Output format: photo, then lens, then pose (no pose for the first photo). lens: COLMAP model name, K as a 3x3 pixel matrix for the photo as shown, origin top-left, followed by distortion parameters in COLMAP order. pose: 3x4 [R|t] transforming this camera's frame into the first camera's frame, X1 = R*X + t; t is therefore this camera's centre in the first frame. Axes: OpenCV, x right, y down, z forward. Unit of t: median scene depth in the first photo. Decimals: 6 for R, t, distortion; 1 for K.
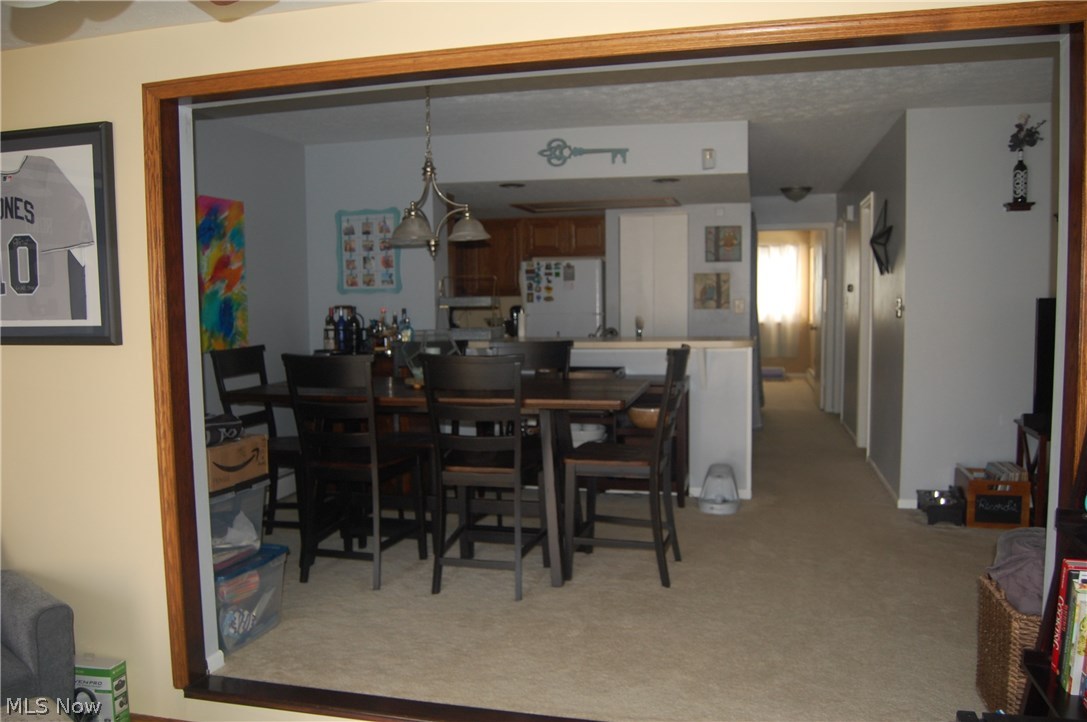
lens RADIAL K [[848.0, 0, 541.8], [0, 848.0, 366.4], [0, 0, 1]] dist [-0.096440, 0.038842]
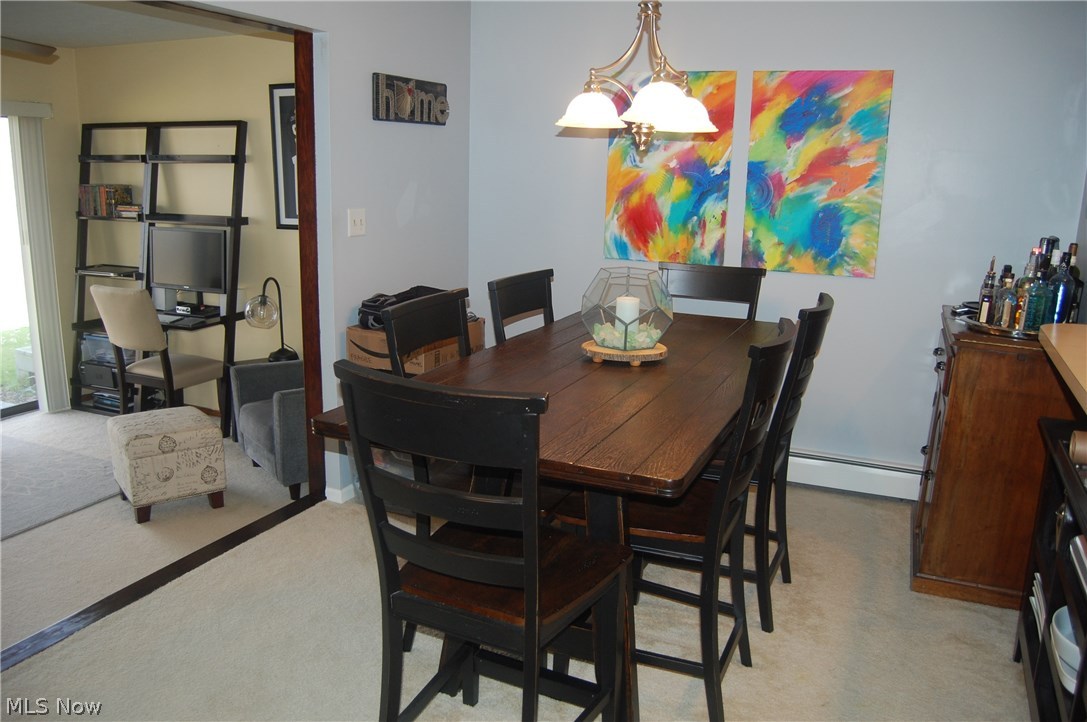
lens RADIAL K [[848.0, 0, 541.8], [0, 848.0, 366.4], [0, 0, 1]] dist [-0.096440, 0.038842]
pose [[-0.168409, 0.236208, -0.956998, 0.417060], [-0.102727, 0.961372, 0.255365, -0.106229], [0.980350, 0.141315, -0.137638, 0.853907]]
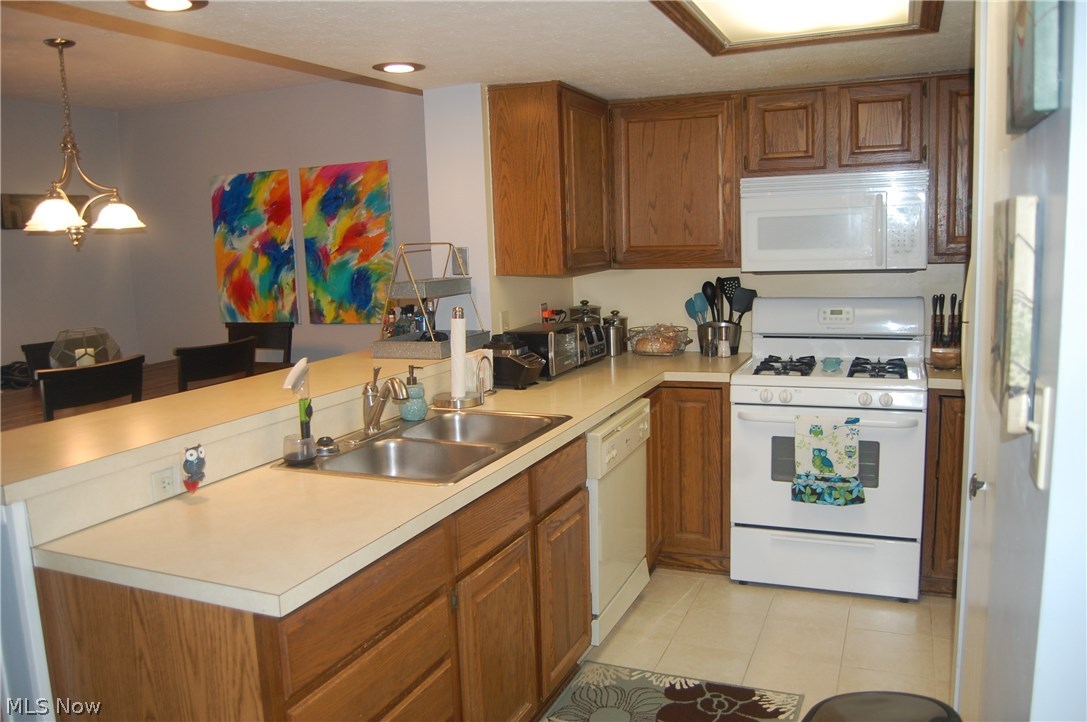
lens RADIAL K [[848.0, 0, 541.8], [0, 848.0, 366.4], [0, 0, 1]] dist [-0.096440, 0.038842]
pose [[-0.146916, 0.166400, -0.975052, 0.536062], [-0.042149, 0.983800, 0.174244, -0.145182], [0.988251, 0.066697, -0.137522, 1.319109]]
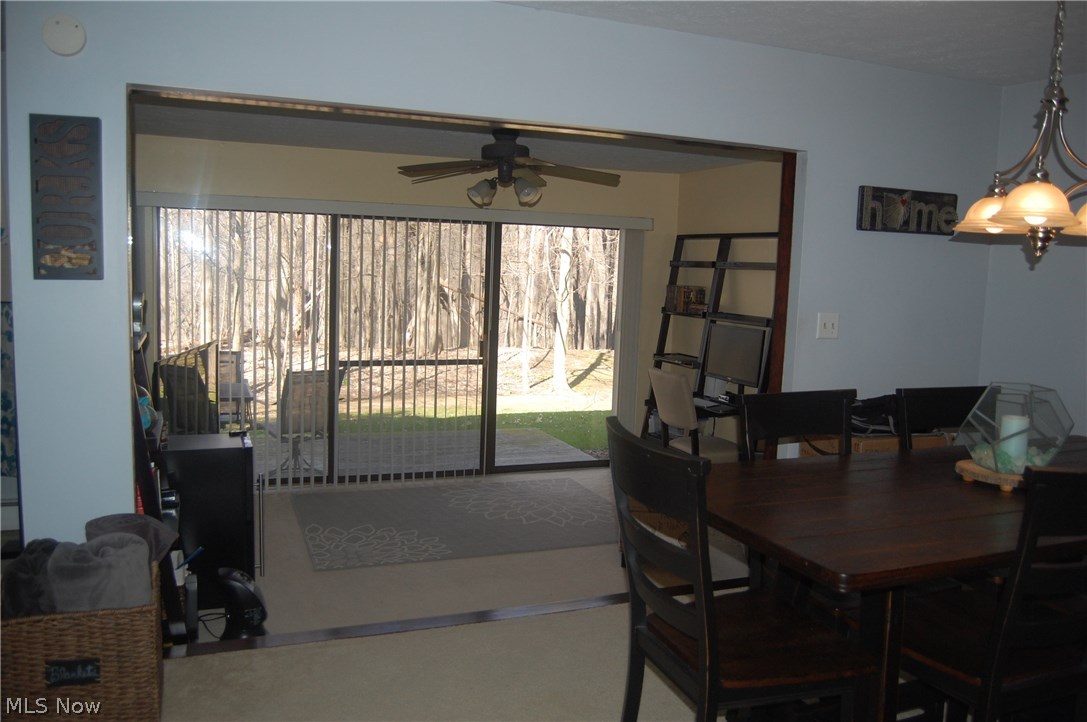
lens RADIAL K [[856.7, 0, 543.5], [0, 856.7, 361.0], [0, 0, 1]] dist [-0.080613, 0.010003]
pose [[-0.802991, 0.054144, -0.593526, 0.385411], [-0.072376, 0.979635, 0.187286, -0.117618], [0.591580, 0.193346, -0.782720, 1.032200]]
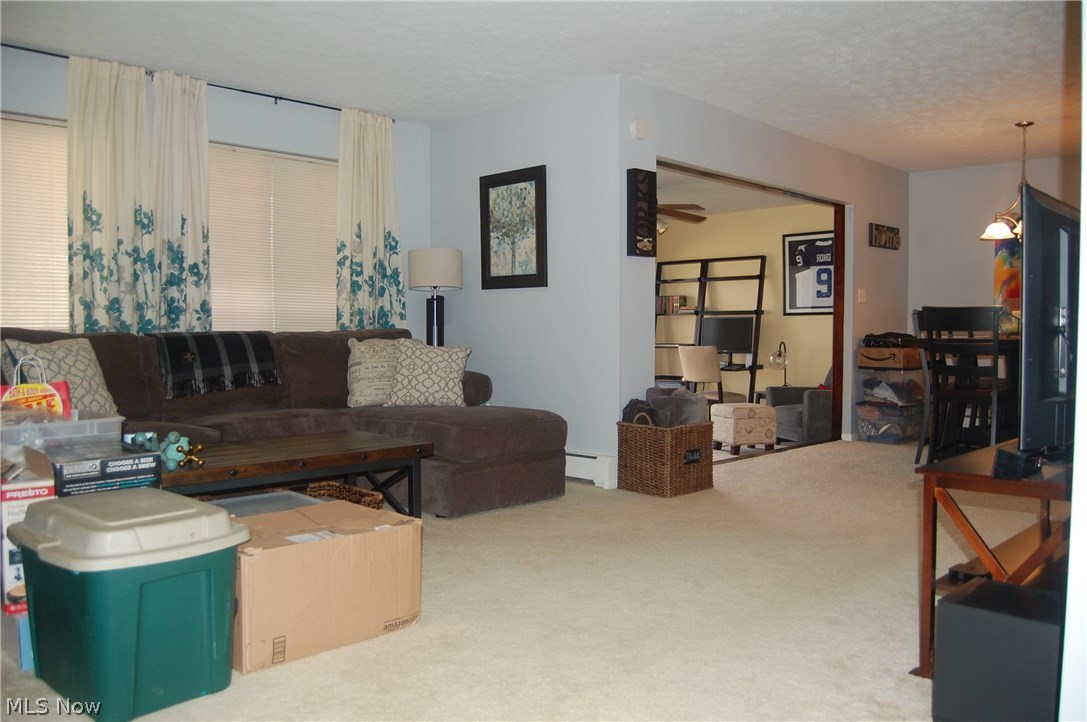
lens RADIAL K [[848.0, 0, 541.8], [0, 848.0, 366.4], [0, 0, 1]] dist [-0.096440, 0.038842]
pose [[-0.519724, 0.051377, -0.852788, 1.213469], [-0.063512, 0.993104, 0.098538, -0.012274], [0.851970, 0.105375, -0.512877, 0.859377]]
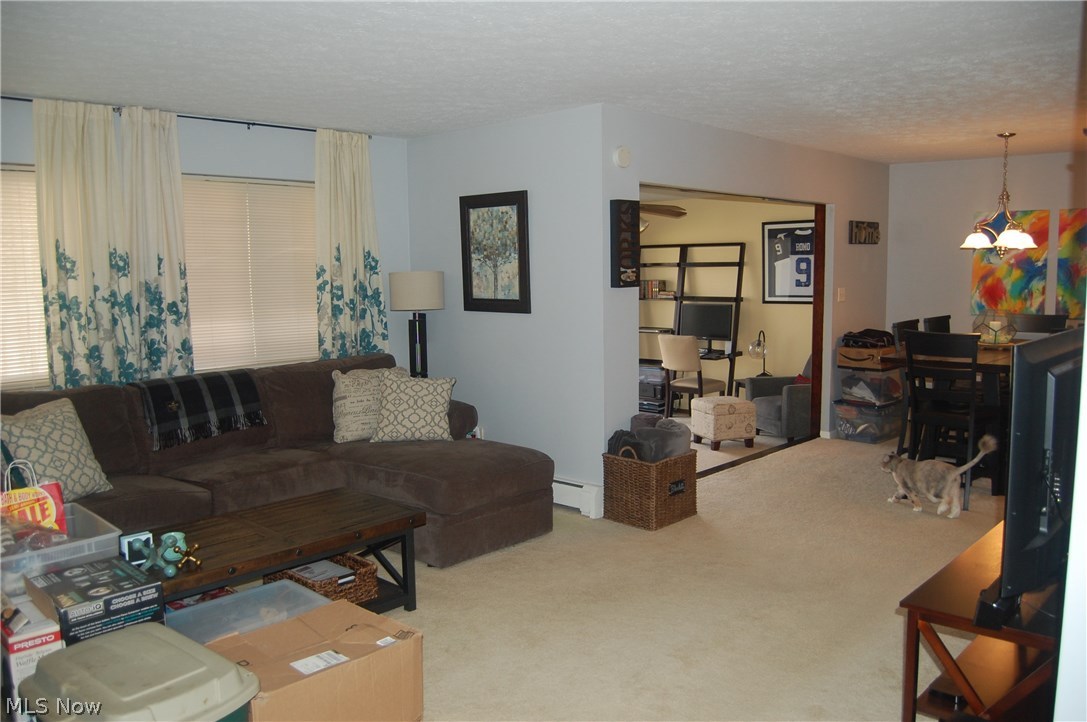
lens RADIAL K [[848.0, 0, 541.8], [0, 848.0, 366.4], [0, 0, 1]] dist [-0.096440, 0.038842]
pose [[-0.493266, 0.122981, -0.861141, 1.212434], [-0.051280, 0.984123, 0.169917, -0.120754], [0.868366, 0.127973, -0.479128, 0.838444]]
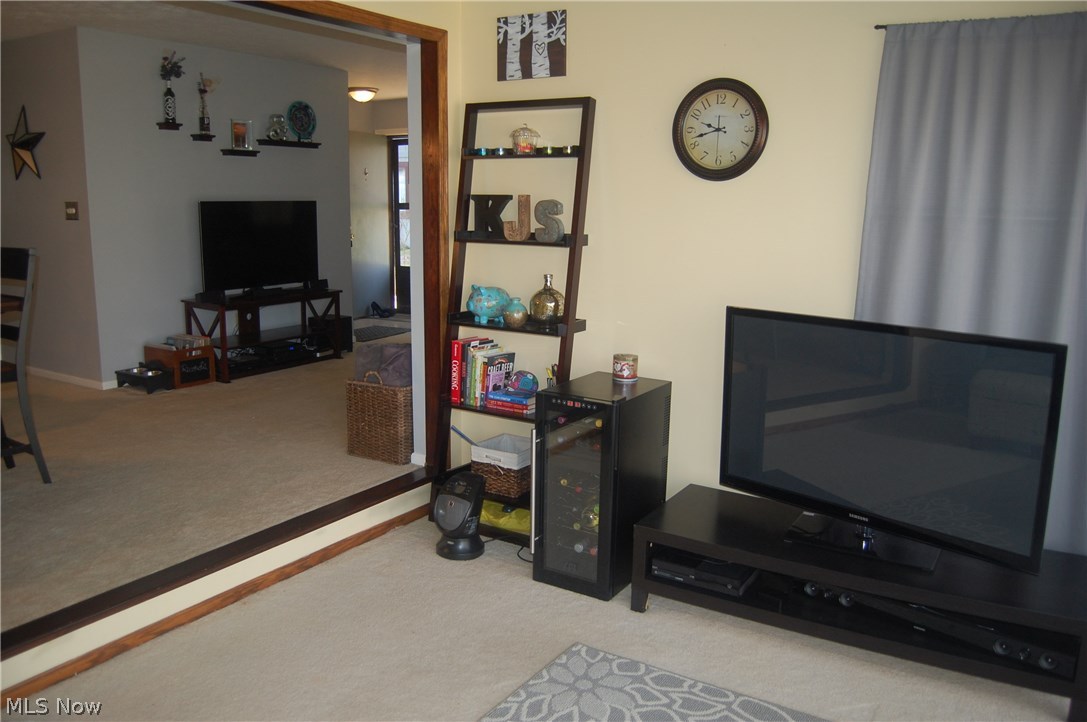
lens RADIAL K [[853.2, 0, 542.5], [0, 853.2, 366.1], [0, 0, 1]] dist [-0.093274, 0.036301]
pose [[0.300464, -0.161766, 0.939975, -0.446642], [0.063620, 0.986717, 0.149474, 0.007709], [-0.951669, 0.014890, 0.306764, 0.089225]]
